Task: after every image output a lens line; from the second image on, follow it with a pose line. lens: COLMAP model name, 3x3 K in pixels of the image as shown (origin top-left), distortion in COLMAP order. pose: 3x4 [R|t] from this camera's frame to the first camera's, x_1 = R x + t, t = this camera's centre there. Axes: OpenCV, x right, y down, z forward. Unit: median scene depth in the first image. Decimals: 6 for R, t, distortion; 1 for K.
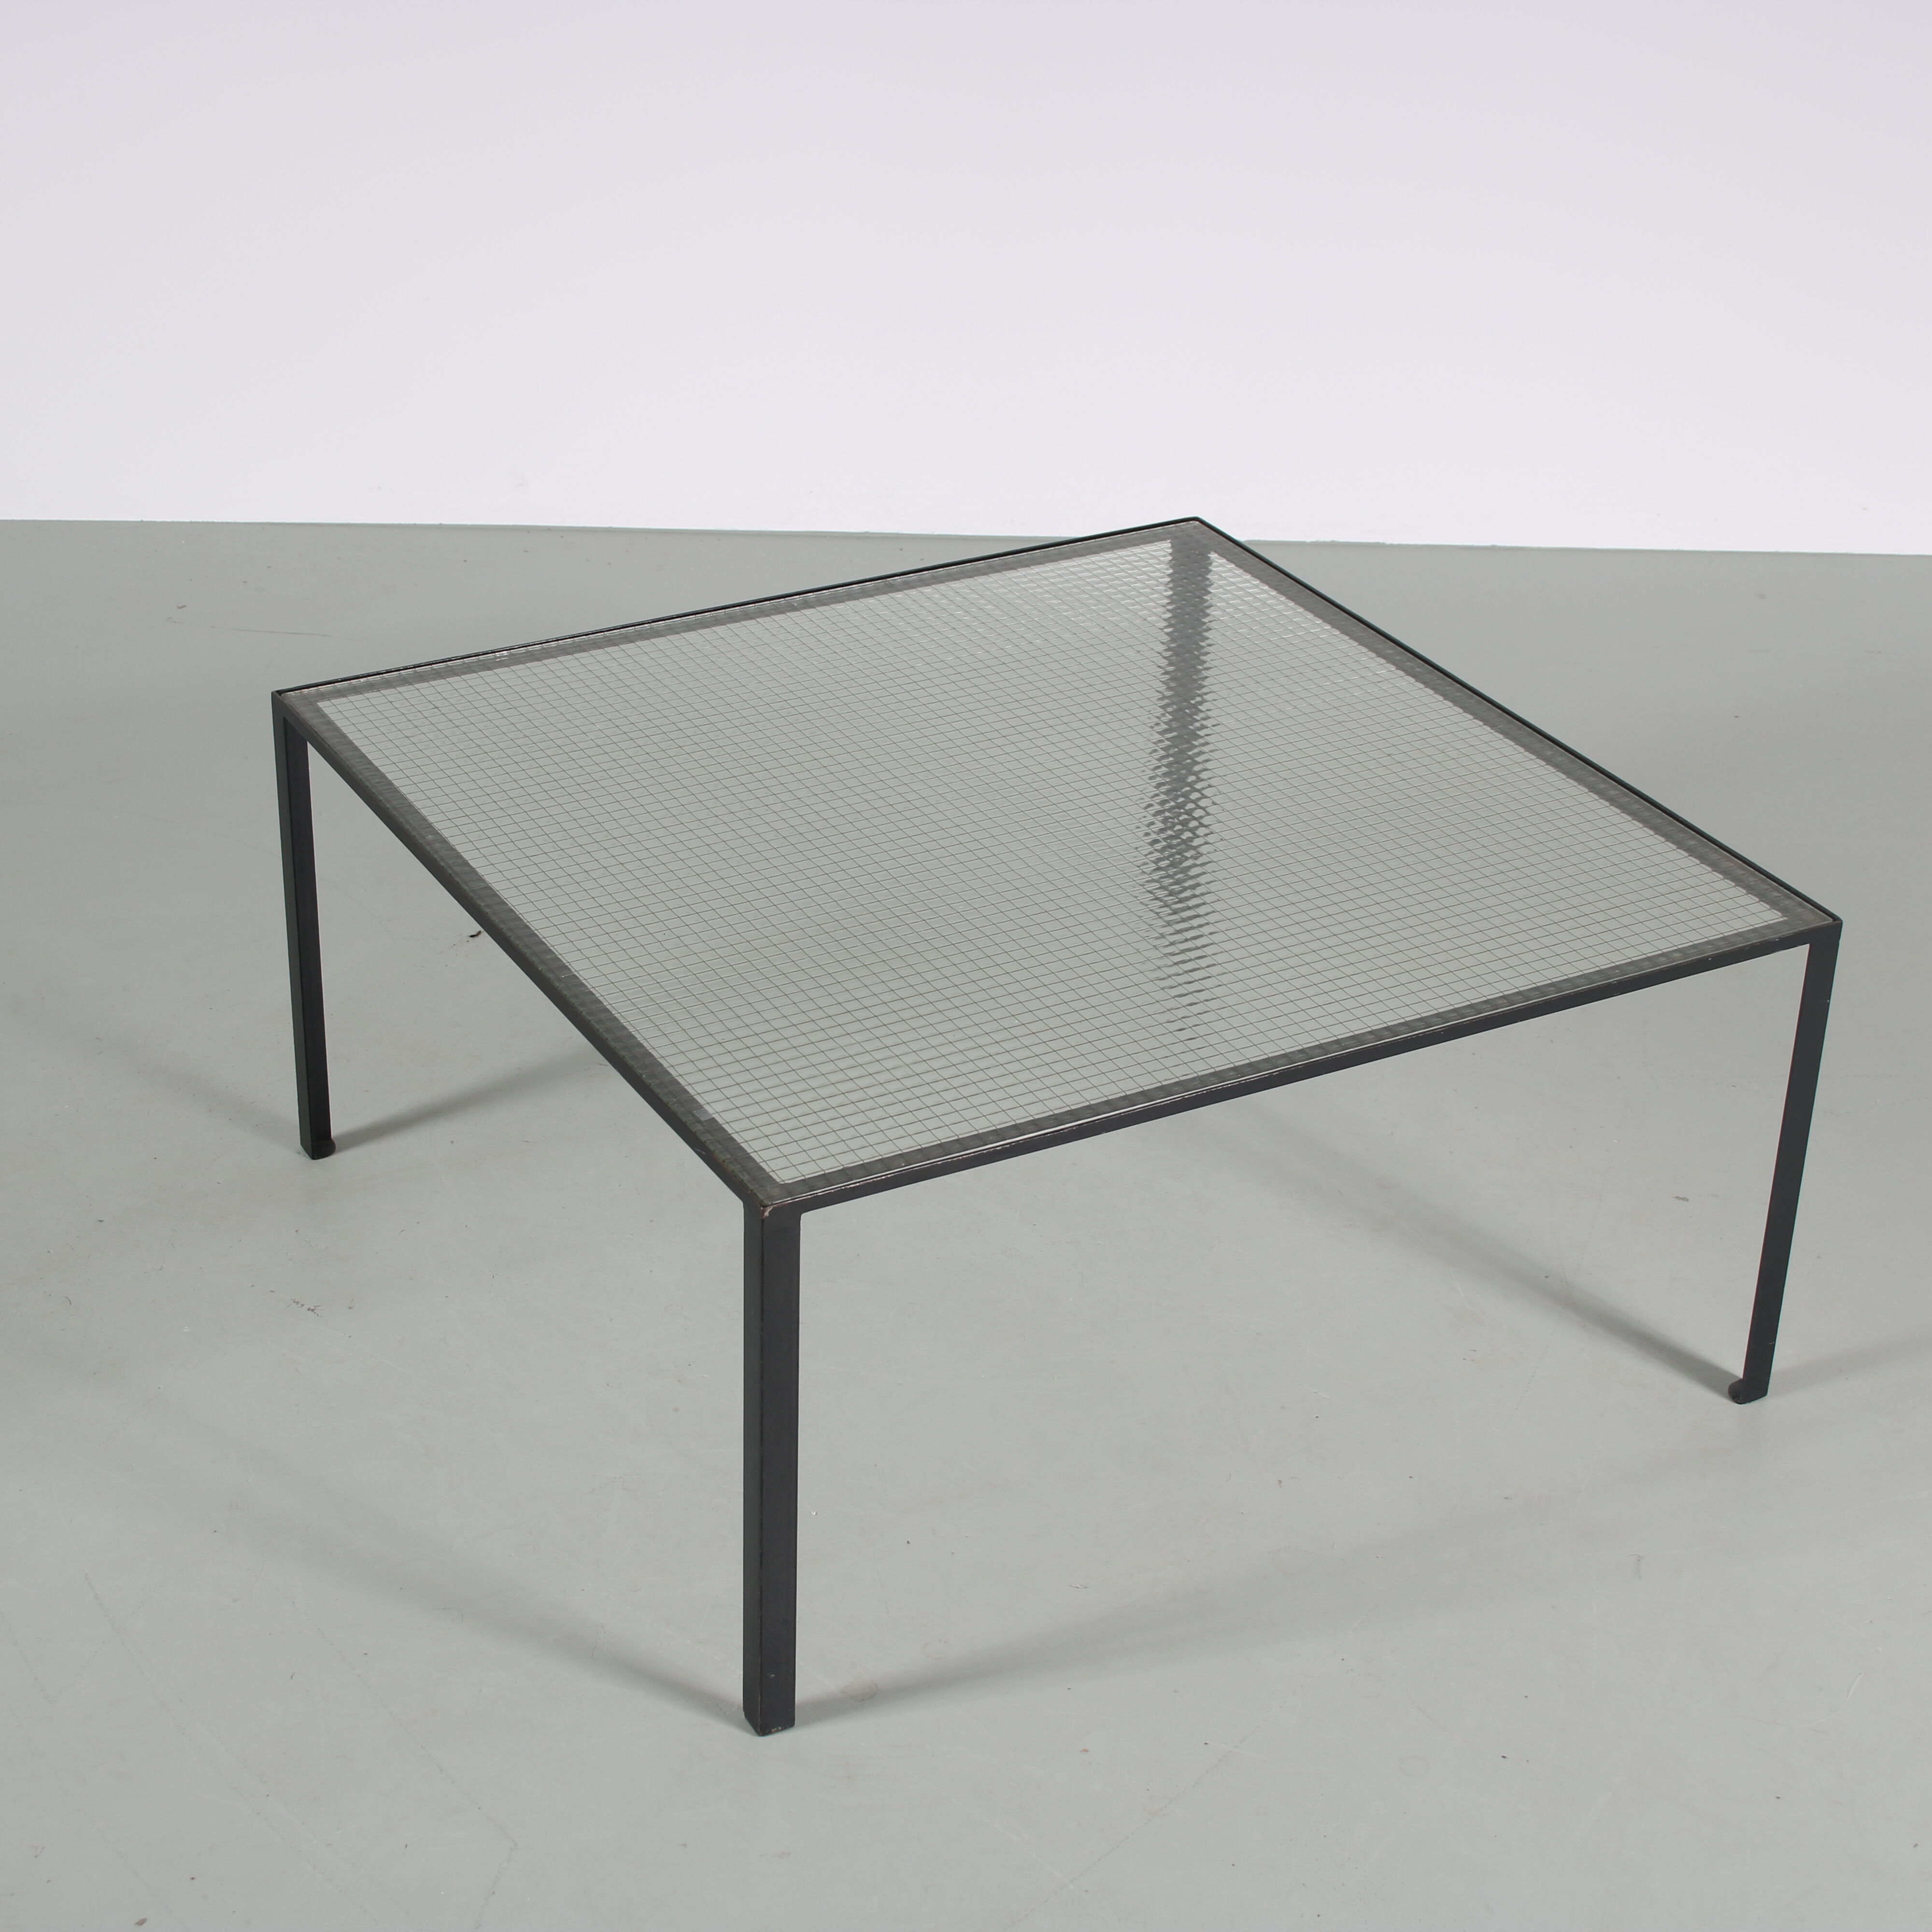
lens RADIAL K [[3840.8, 0, 966.0], [0, 3840.8, 966.0], [0, 0, 1]] dist [-0.001031, -0.234590]
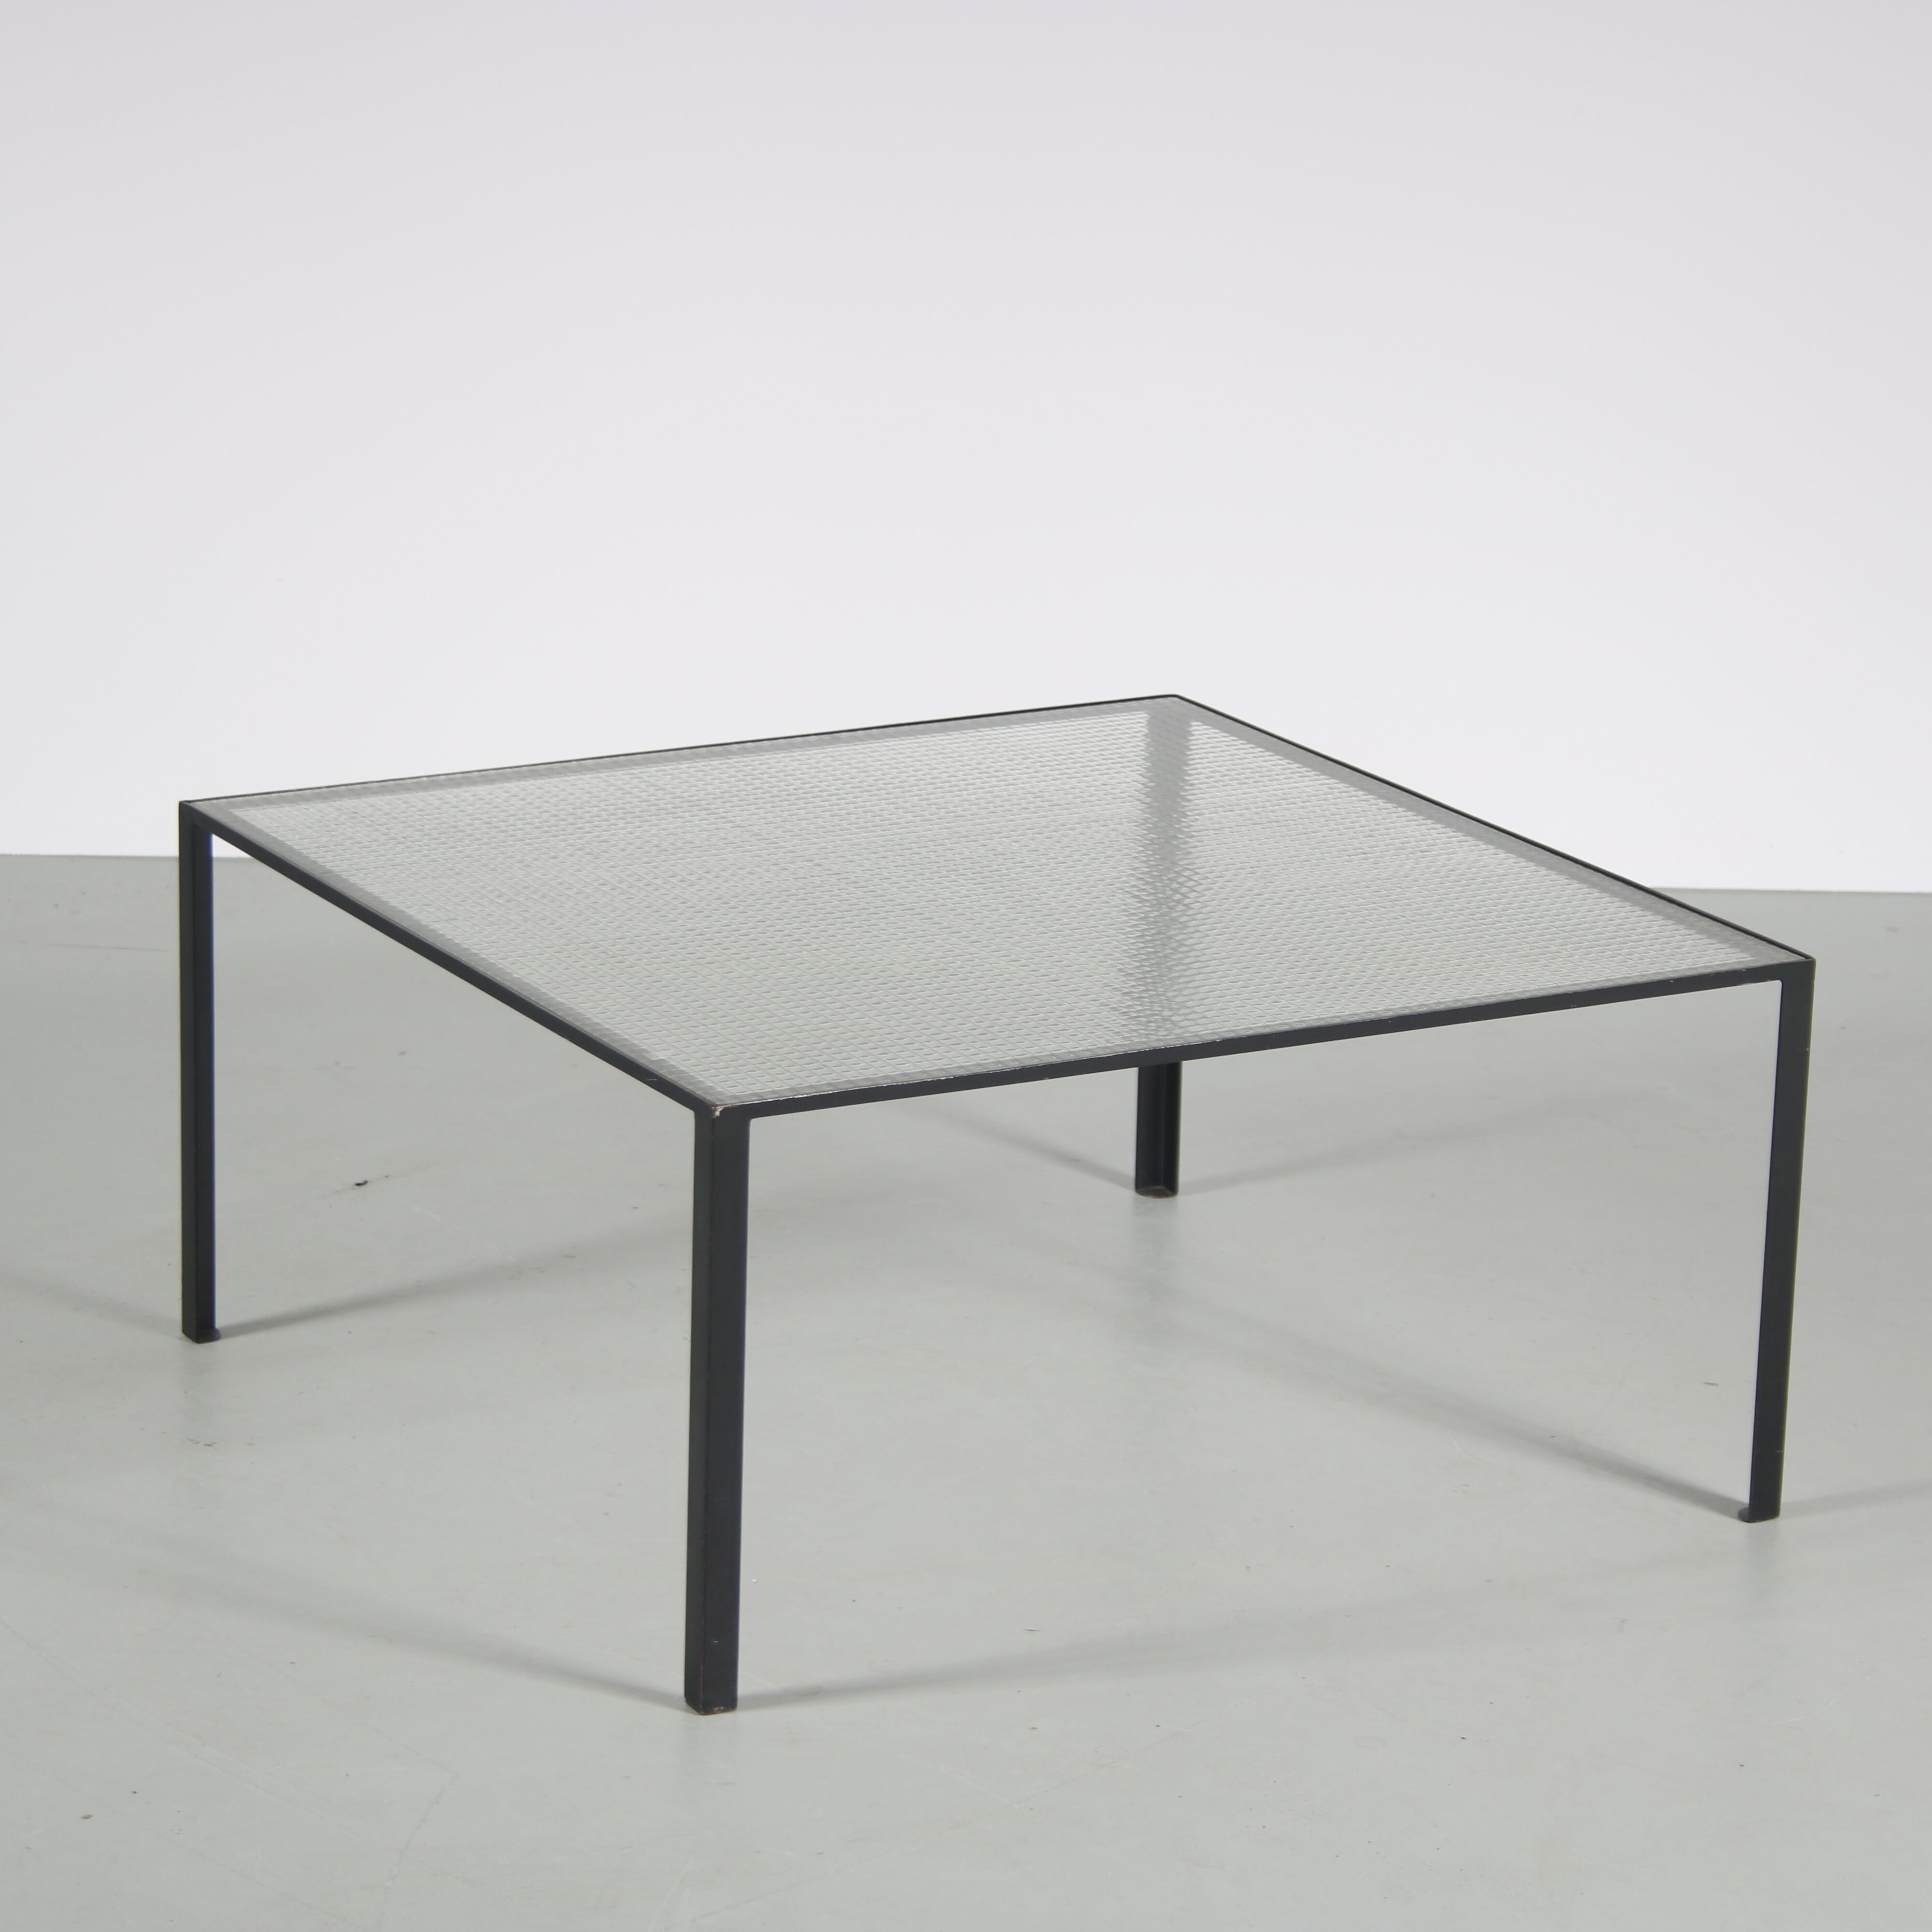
lens RADIAL K [[6795.8, 0, 966.0], [0, 6795.8, 966.0], [0, 0, 1]] dist [-0.049366, 2.287646]
pose [[0.999999, -0.001009, 0.000659, 0.011804], [0.001126, 0.977152, -0.212537, 0.352897], [-0.000430, 0.212538, 0.977153, -0.675880]]
